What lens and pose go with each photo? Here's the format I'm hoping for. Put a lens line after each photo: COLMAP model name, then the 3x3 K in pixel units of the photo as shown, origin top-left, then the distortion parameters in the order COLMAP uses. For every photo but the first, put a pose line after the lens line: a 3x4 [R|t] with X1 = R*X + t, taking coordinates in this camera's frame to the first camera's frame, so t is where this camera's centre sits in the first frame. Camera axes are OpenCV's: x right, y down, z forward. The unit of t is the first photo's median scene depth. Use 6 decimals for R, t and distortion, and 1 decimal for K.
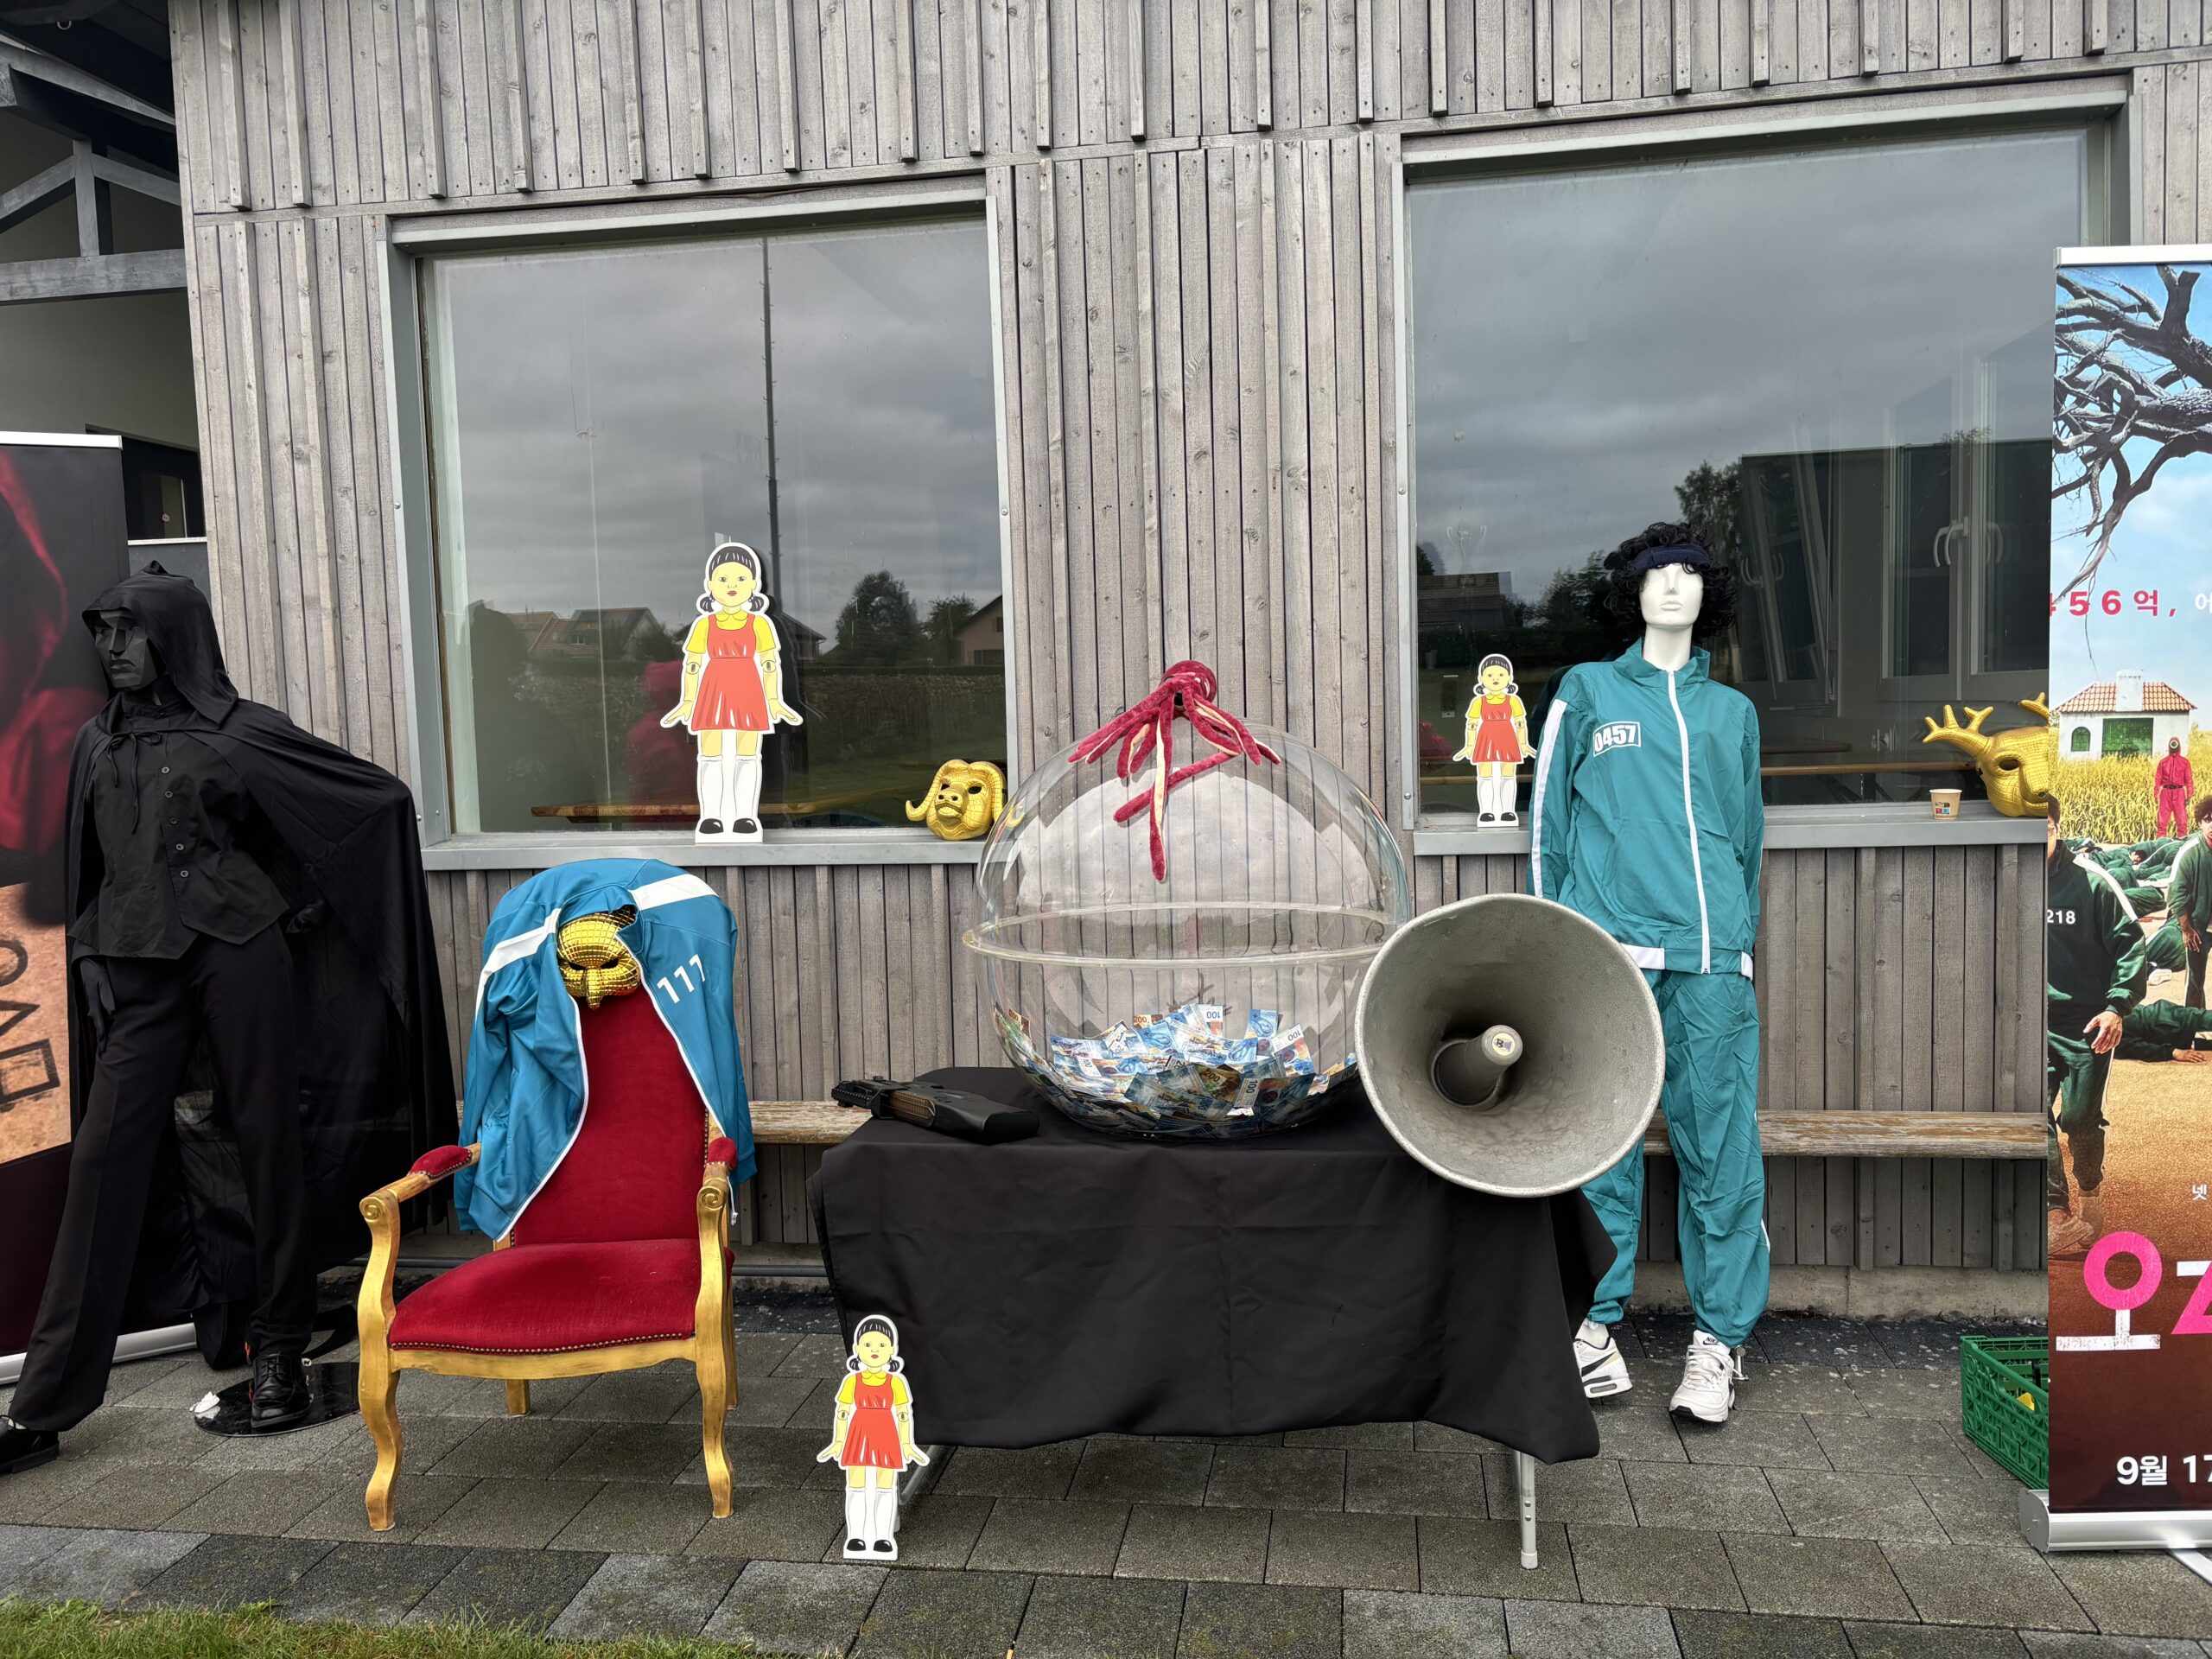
lens RADIAL K [[1649.7, 0, 1104.8], [0, 1649.7, 830.1], [0, 0, 1]] dist [0.000544, -0.006182]
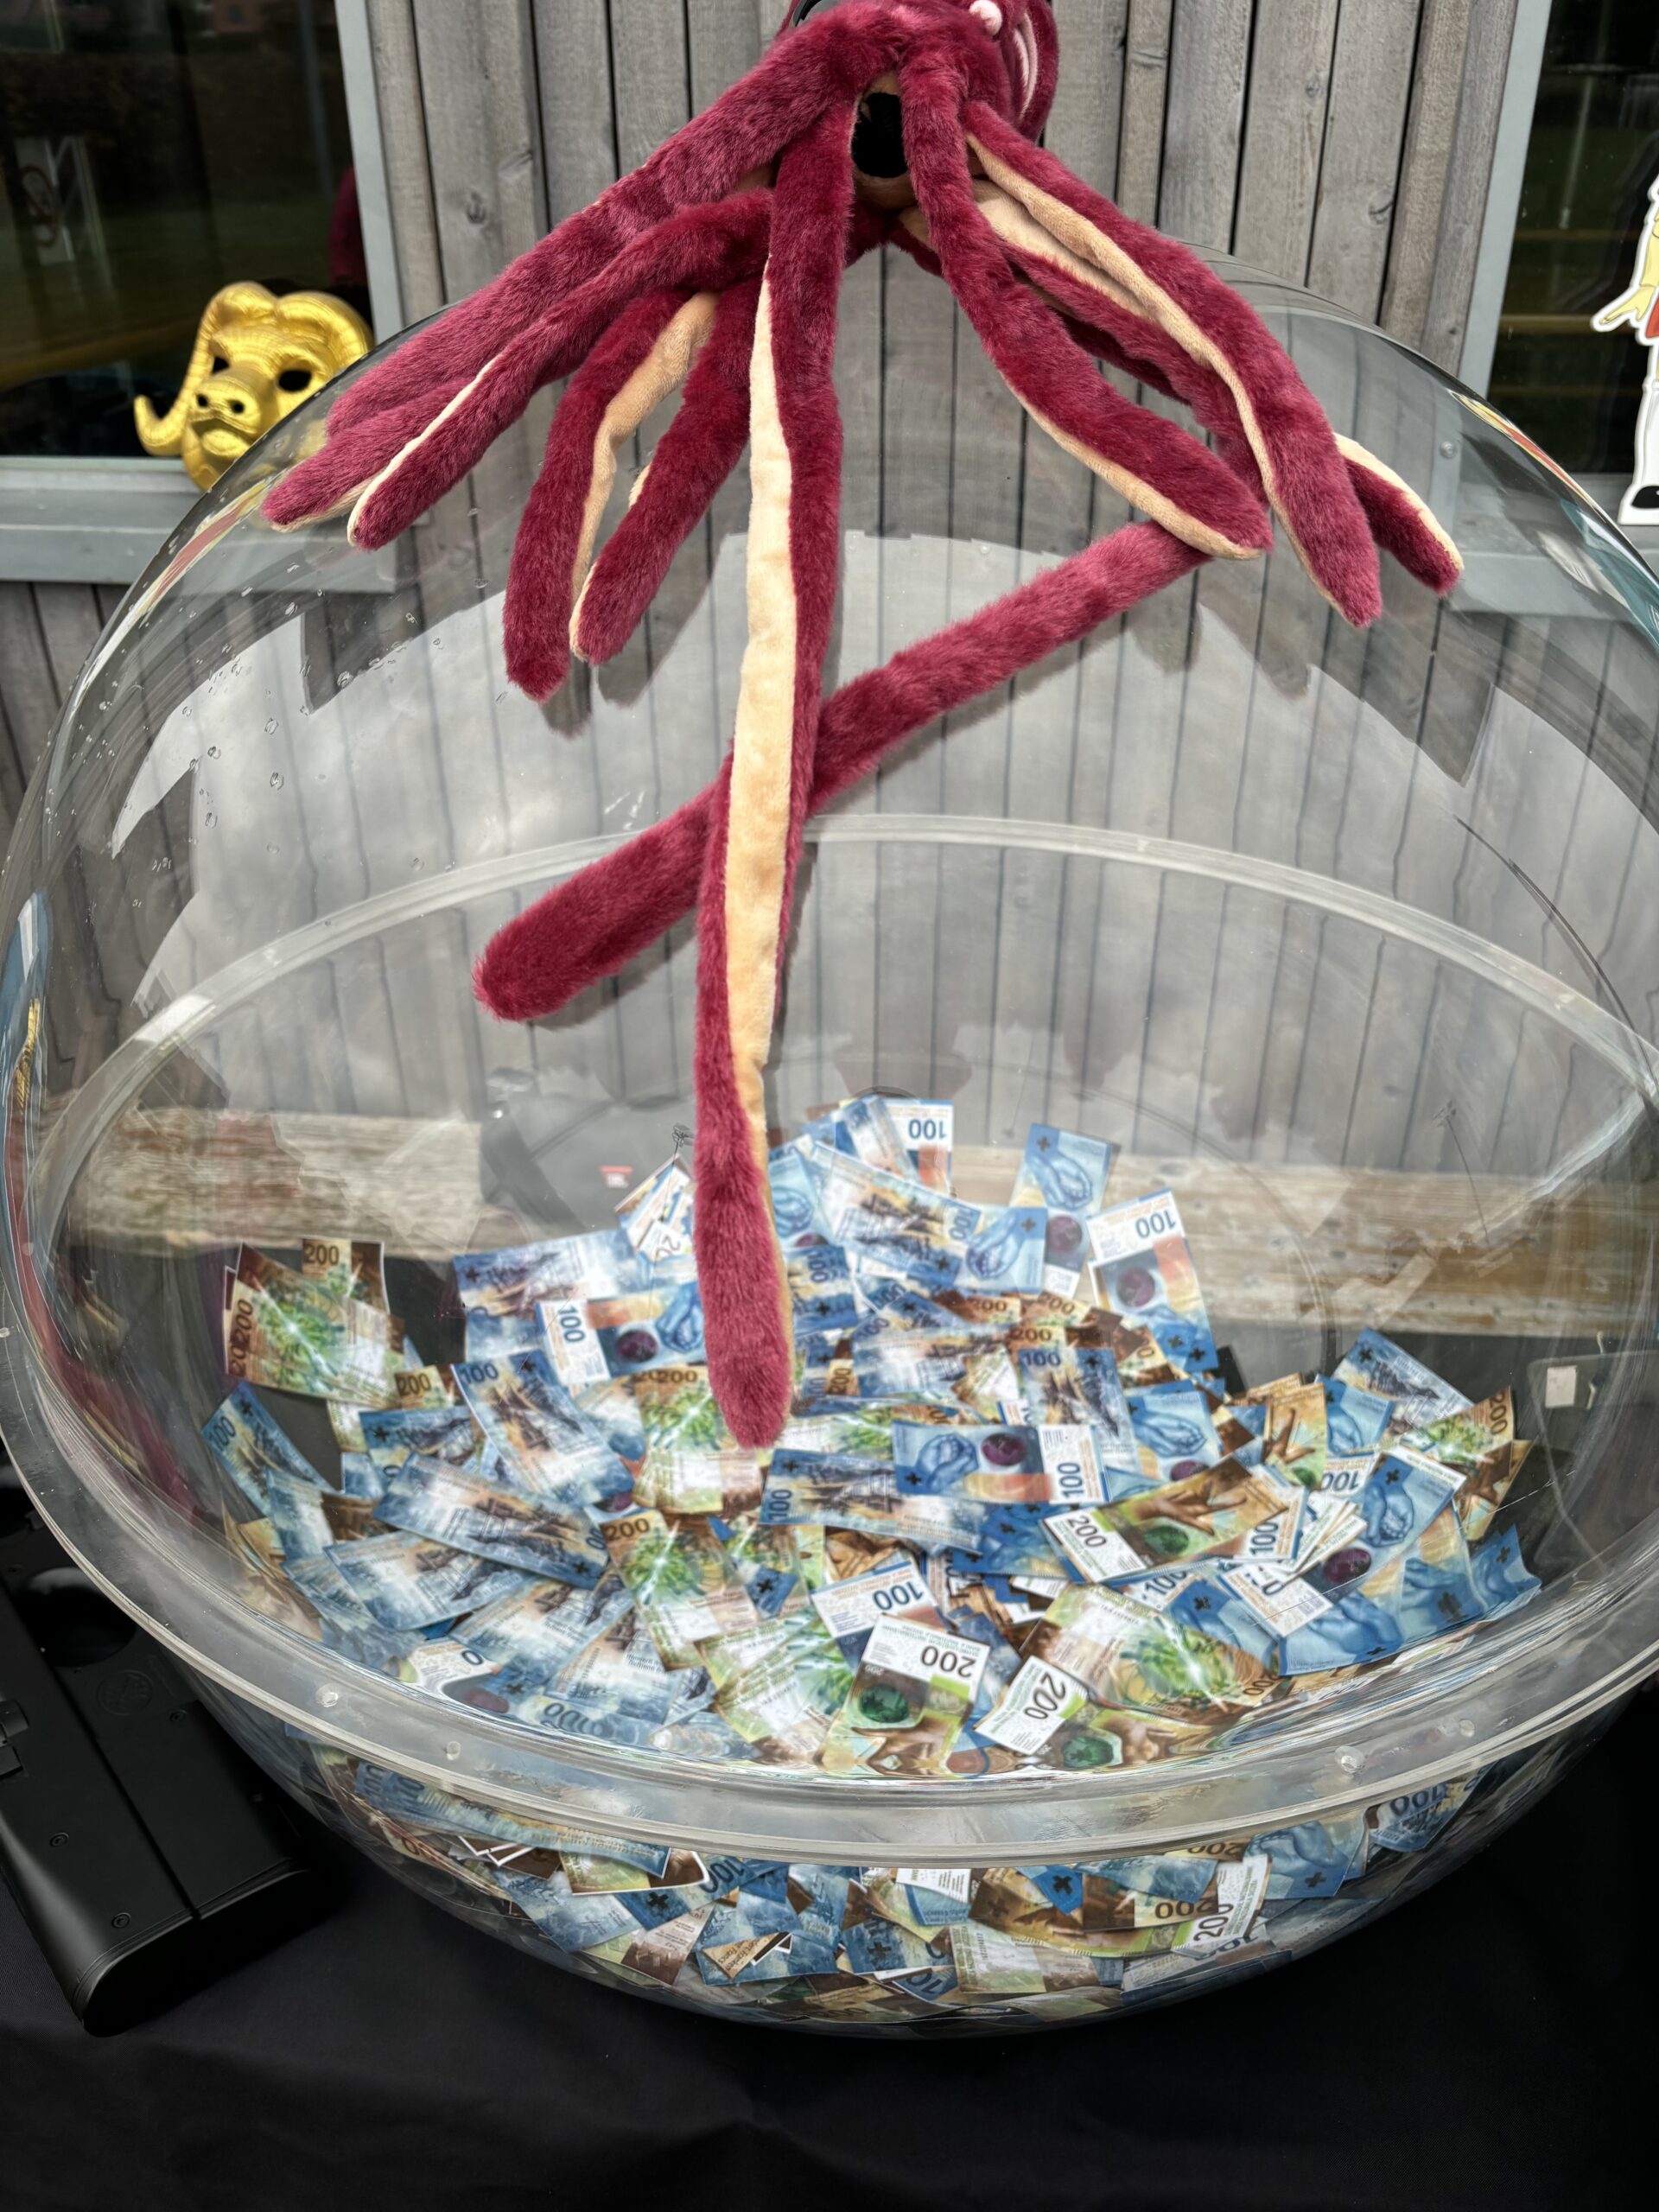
lens RADIAL K [[1649.7, 0, 831.8], [0, 1649.7, 1113.4], [0, 0, 1]] dist [0.000544, -0.006182]
pose [[0.998630, -0.002974, 0.052241, 0.026059], [-0.021197, 0.889809, 0.455840, -0.057991], [-0.047840, -0.456323, 0.888527, 0.693327]]
